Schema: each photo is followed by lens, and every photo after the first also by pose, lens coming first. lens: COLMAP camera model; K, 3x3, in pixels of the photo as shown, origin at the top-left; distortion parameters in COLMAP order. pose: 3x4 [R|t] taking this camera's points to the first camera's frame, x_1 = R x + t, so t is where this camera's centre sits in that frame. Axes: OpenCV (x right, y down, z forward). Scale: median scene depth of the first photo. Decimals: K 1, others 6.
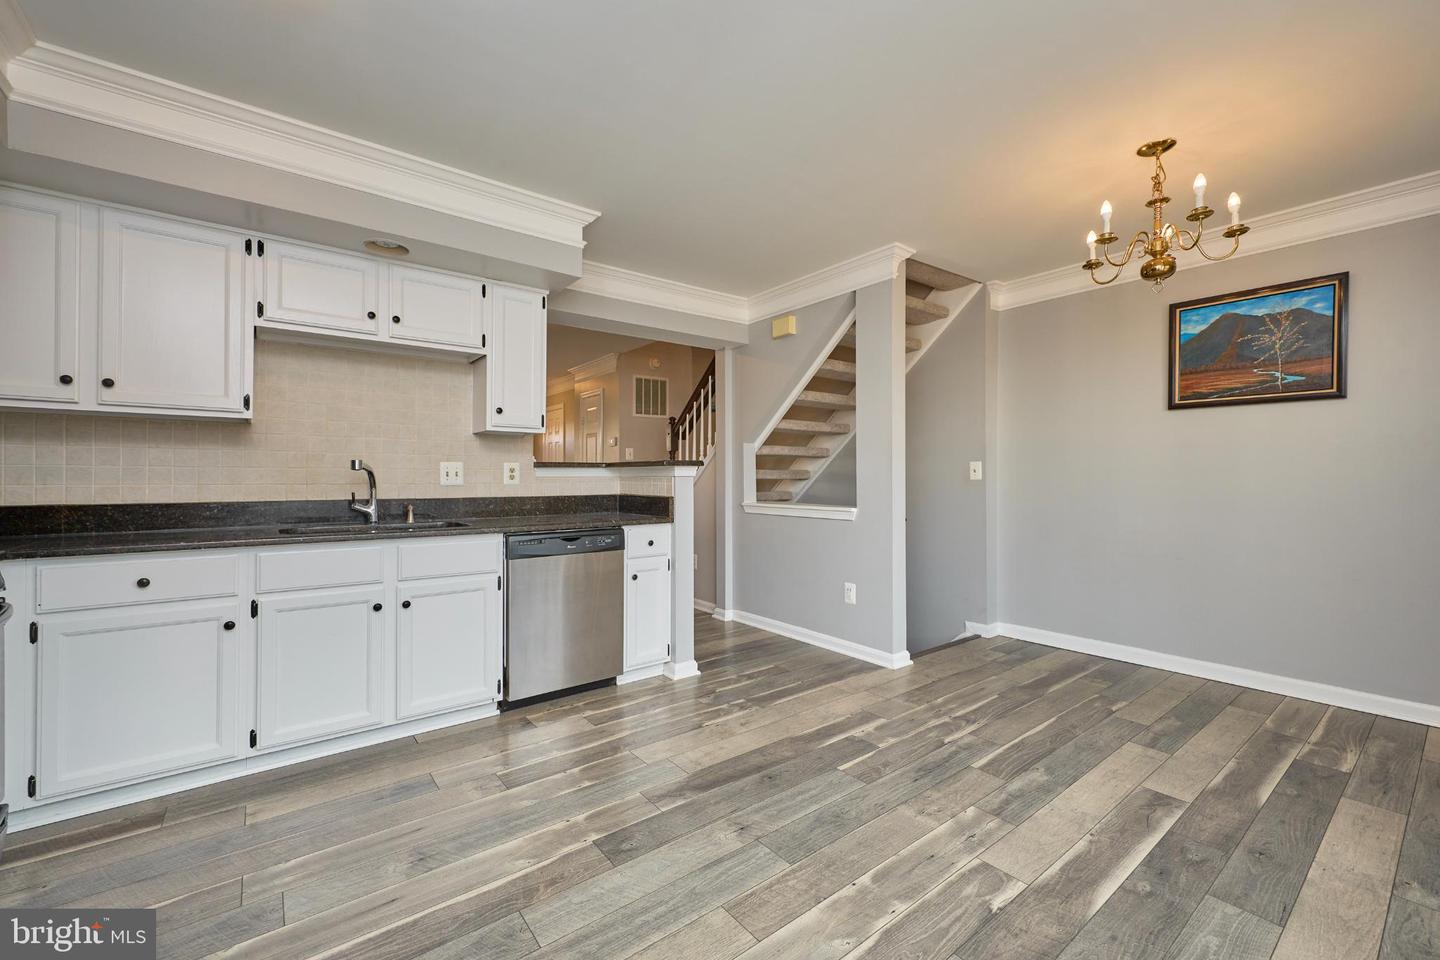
lens RADIAL K [[592.5, 0, 727.5], [0, 592.5, 487.2], [0, 0, 1]] dist [0.002036, 0.000251]
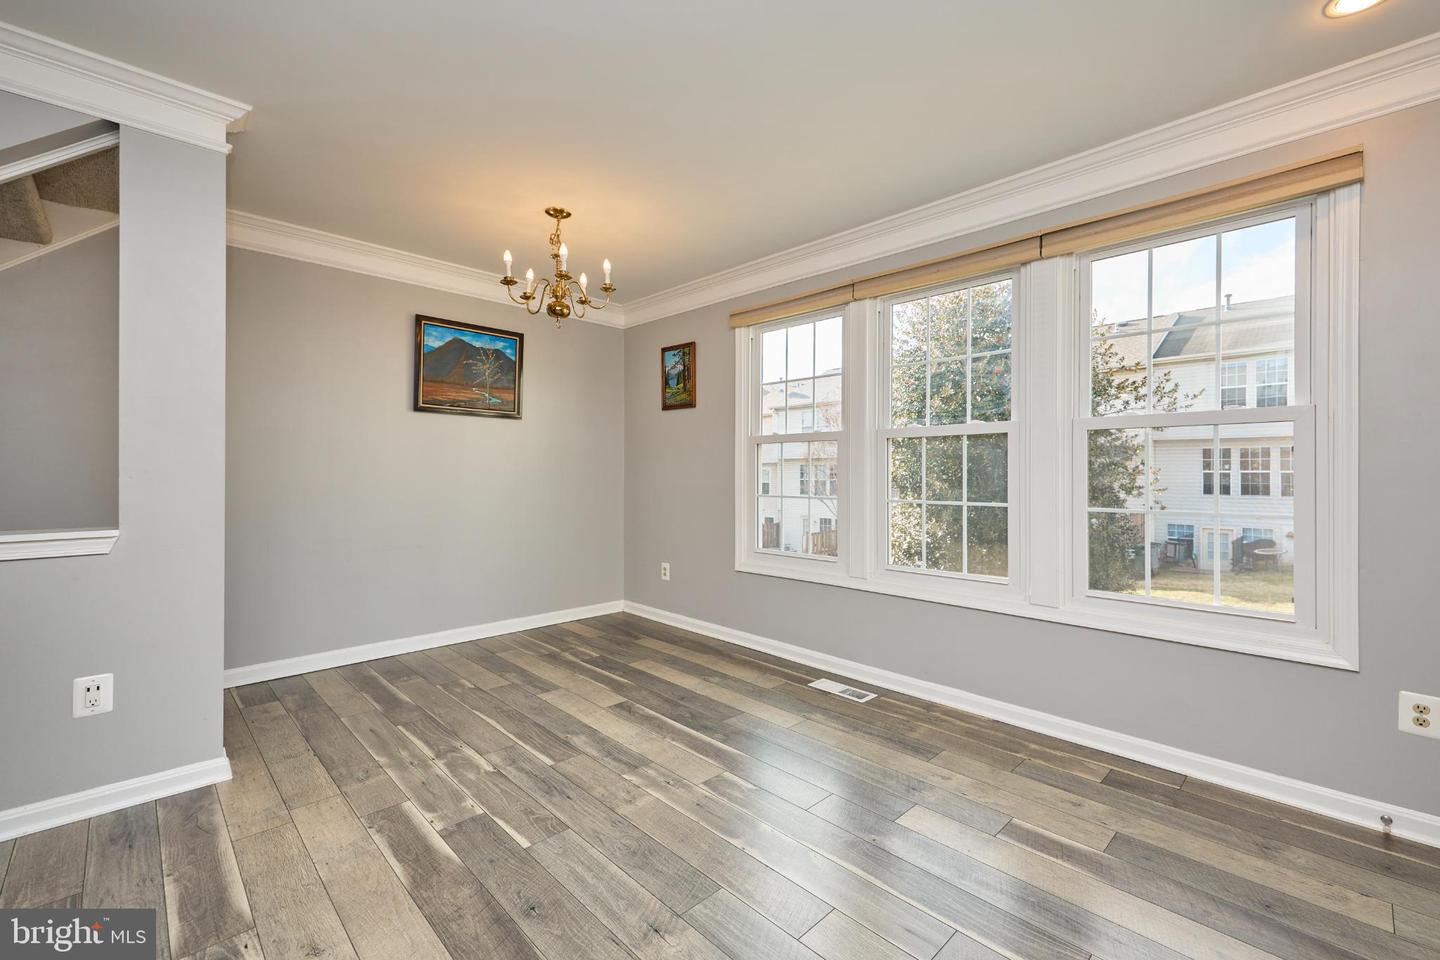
lens RADIAL K [[607.7, 0, 734.0], [0, 607.7, 478.3], [0, 0, 1]] dist [0.010970, -0.000493]
pose [[-0.117219, -0.008236, 0.993072, -0.569034], [0.012260, 0.999877, 0.009739, -0.014126], [-0.993030, 0.013317, -0.117103, 0.725639]]
